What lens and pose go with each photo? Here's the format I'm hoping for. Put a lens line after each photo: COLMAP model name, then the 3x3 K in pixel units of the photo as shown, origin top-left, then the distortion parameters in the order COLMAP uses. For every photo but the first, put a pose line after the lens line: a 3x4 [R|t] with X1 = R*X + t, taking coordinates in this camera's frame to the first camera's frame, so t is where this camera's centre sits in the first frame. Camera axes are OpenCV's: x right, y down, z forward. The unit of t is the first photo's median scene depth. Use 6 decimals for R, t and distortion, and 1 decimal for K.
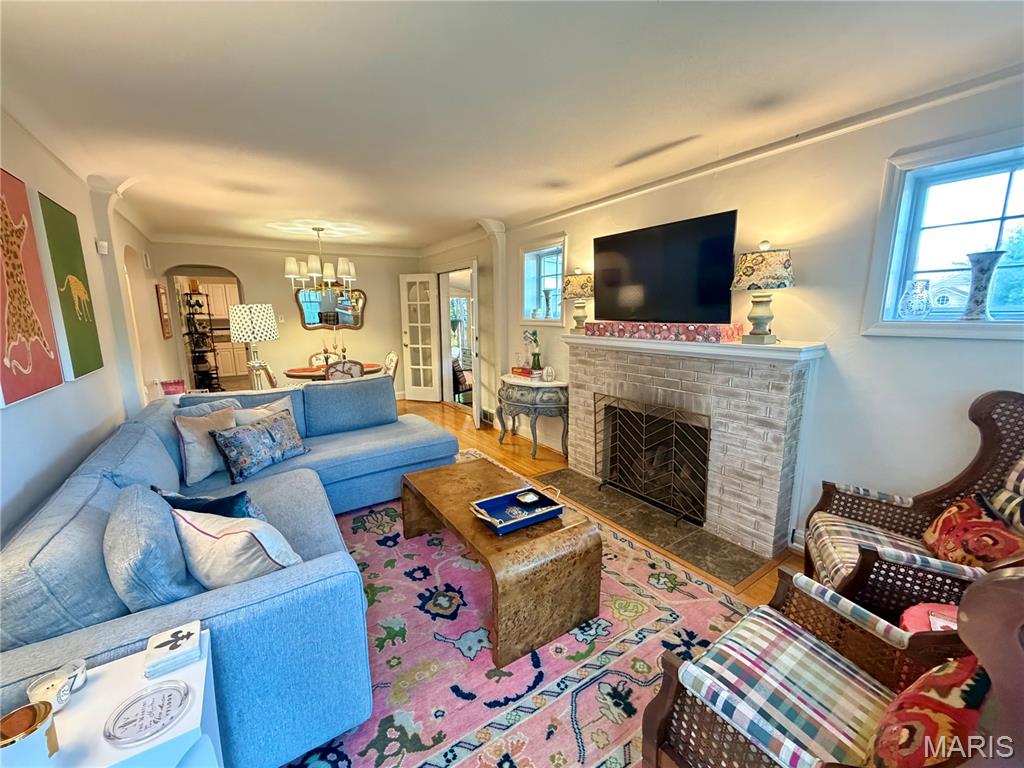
lens RADIAL K [[406.8, 0, 512.0], [0, 406.8, 384.0], [0, 0, 1]] dist [0.000168, 0.000015]
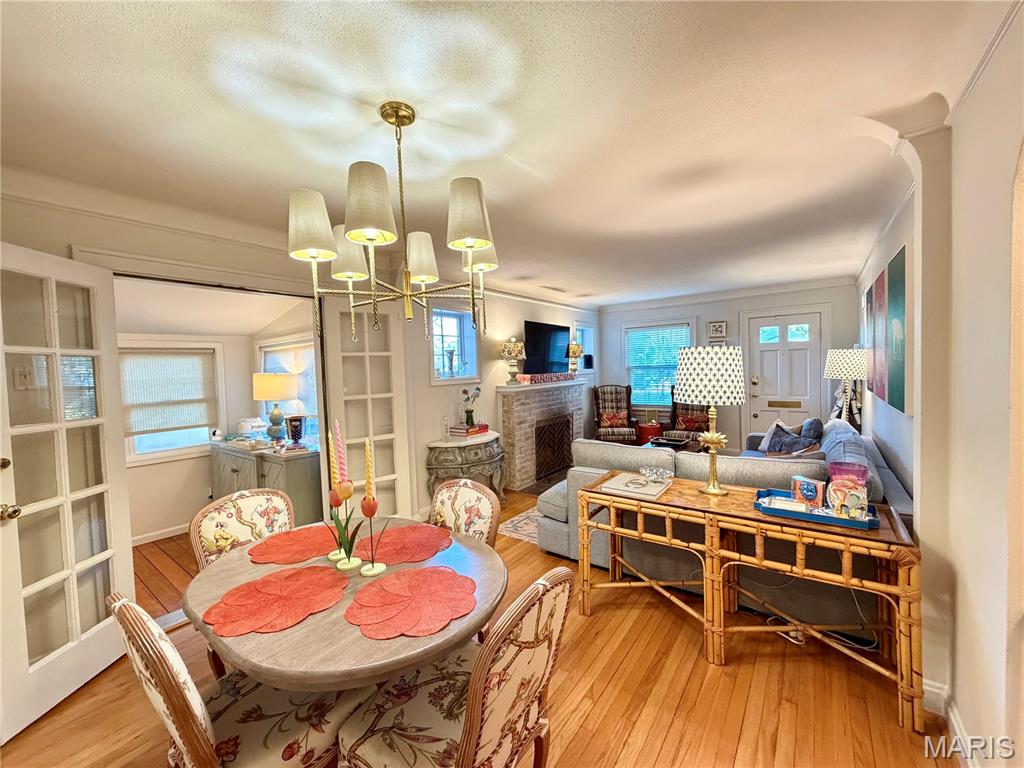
lens RADIAL K [[406.8, 0, 512.0], [0, 406.8, 384.0], [0, 0, 1]] dist [0.000168, 0.000015]
pose [[-0.327013, -0.020383, 0.944800, -1.098647], [0.196390, 0.976475, 0.089041, -0.245304], [-0.924388, 0.214667, -0.315317, 1.421628]]
